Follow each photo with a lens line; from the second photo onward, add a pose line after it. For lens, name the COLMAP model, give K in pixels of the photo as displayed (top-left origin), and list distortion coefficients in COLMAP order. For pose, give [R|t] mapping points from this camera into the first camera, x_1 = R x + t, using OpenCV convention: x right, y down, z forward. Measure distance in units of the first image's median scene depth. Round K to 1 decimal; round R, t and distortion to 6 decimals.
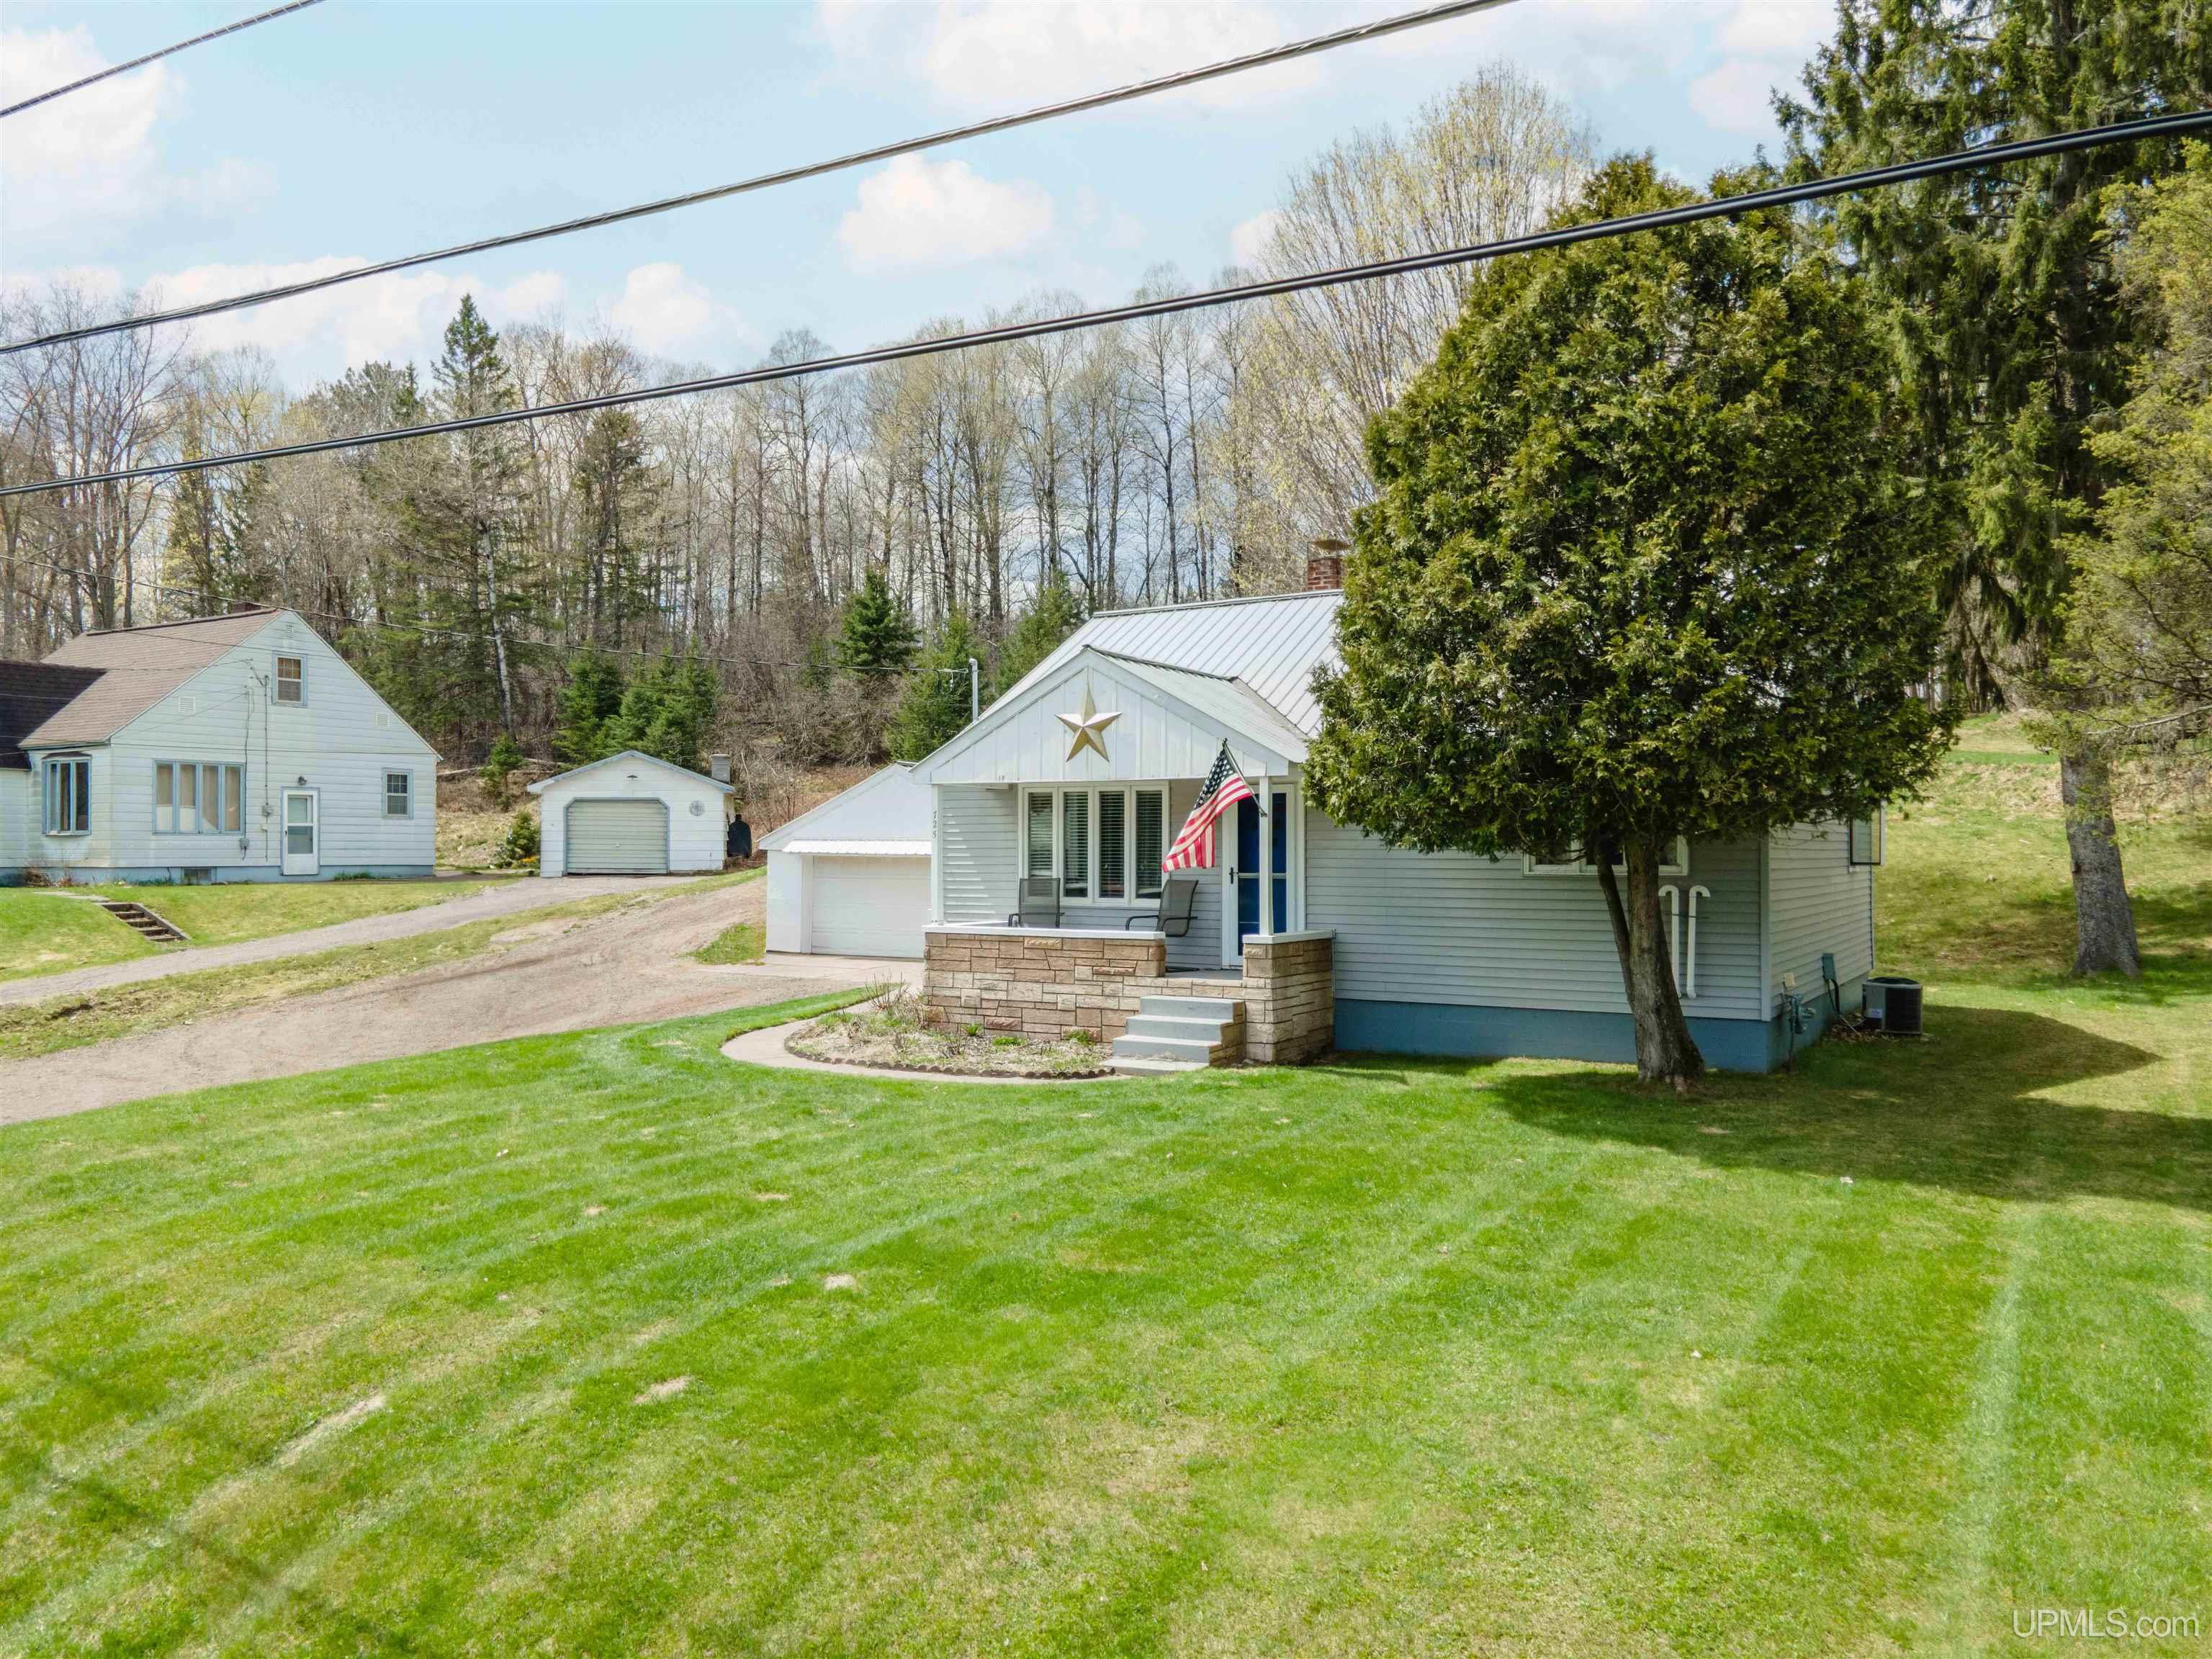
lens RADIAL K [[1601.2, 0, 1116.3], [0, 1601.2, 845.4], [0, 0, 1]] dist [0.044543, -0.005760]
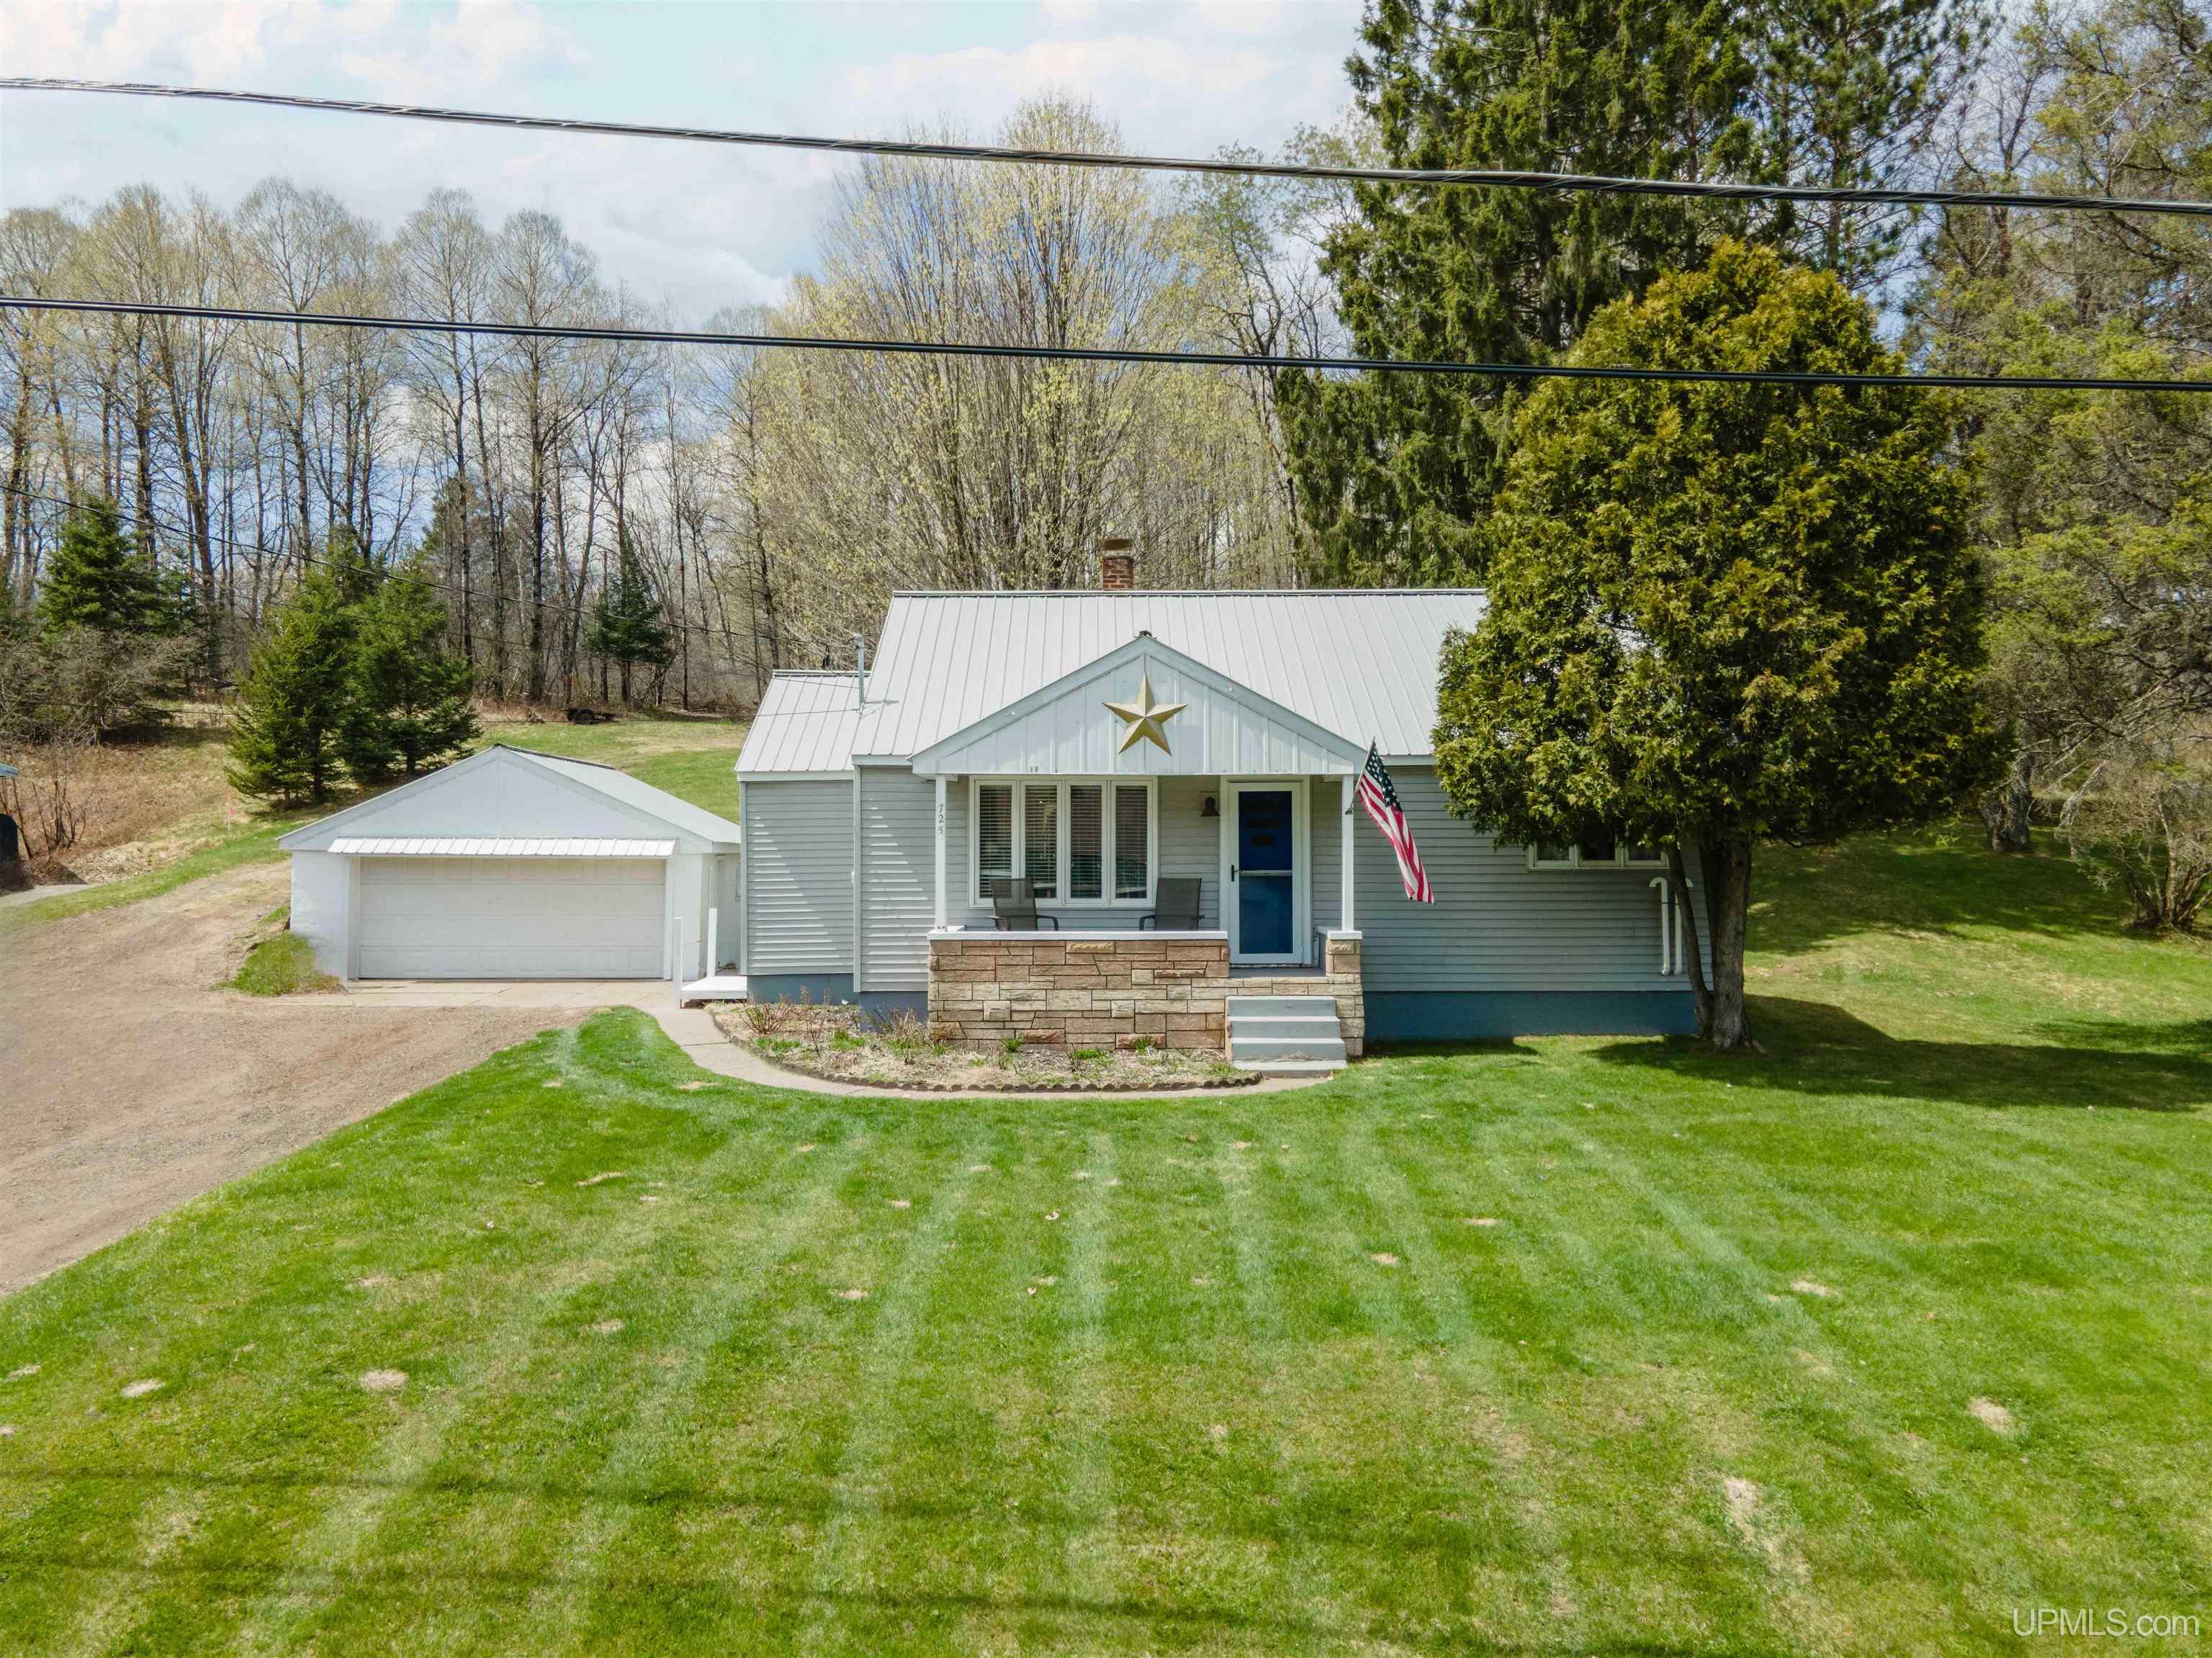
lens RADIAL K [[1613.4, 0, 1106.0], [0, 1613.4, 829.0], [0, 0, 1]] dist [0.034454, 0.043486]
pose [[0.854149, 0.007033, 0.519981, -0.484149], [-0.000467, 0.999919, -0.012758, 0.004009], [-0.520028, 0.010654, 0.854082, 0.177111]]
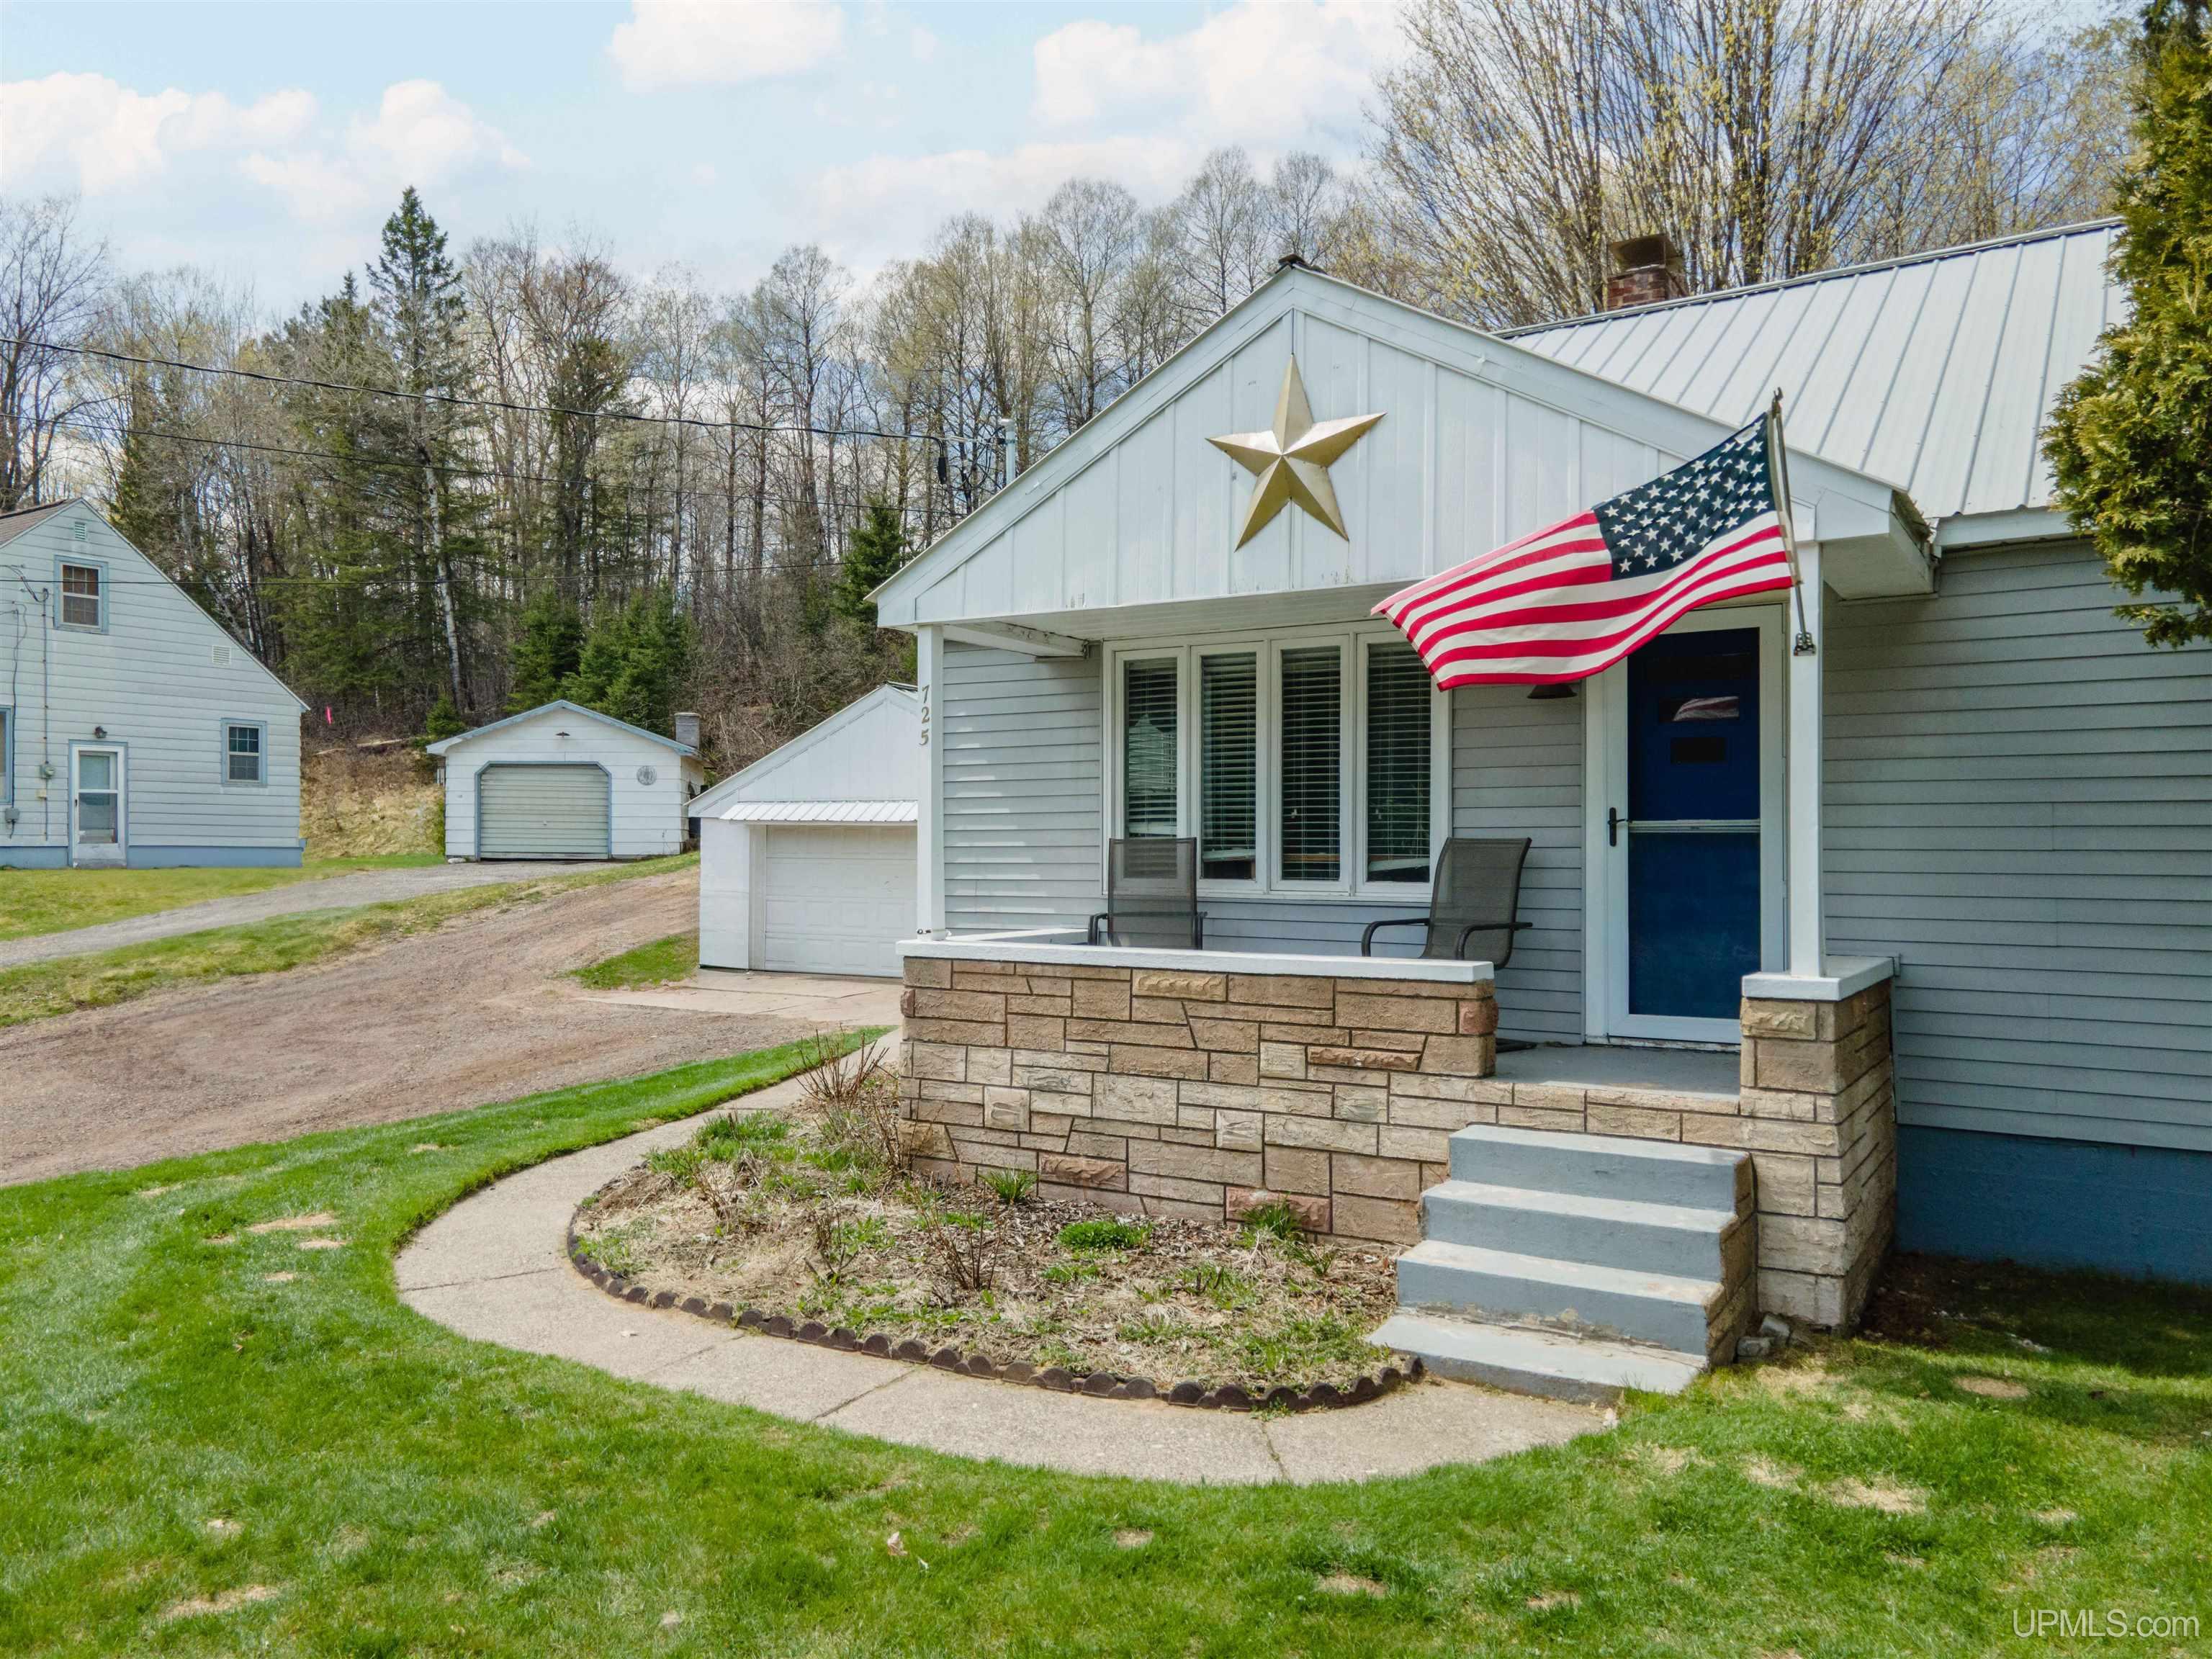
lens RADIAL K [[1613.5, 0, 1106.0], [0, 1613.5, 829.5], [0, 0, 1]] dist [0.034454, 0.043486]
pose [[0.999754, -0.000141, -0.022180, -0.050932], [-0.000025, 0.999972, -0.007495, 0.021482], [0.022180, 0.007493, 0.999726, 0.529780]]
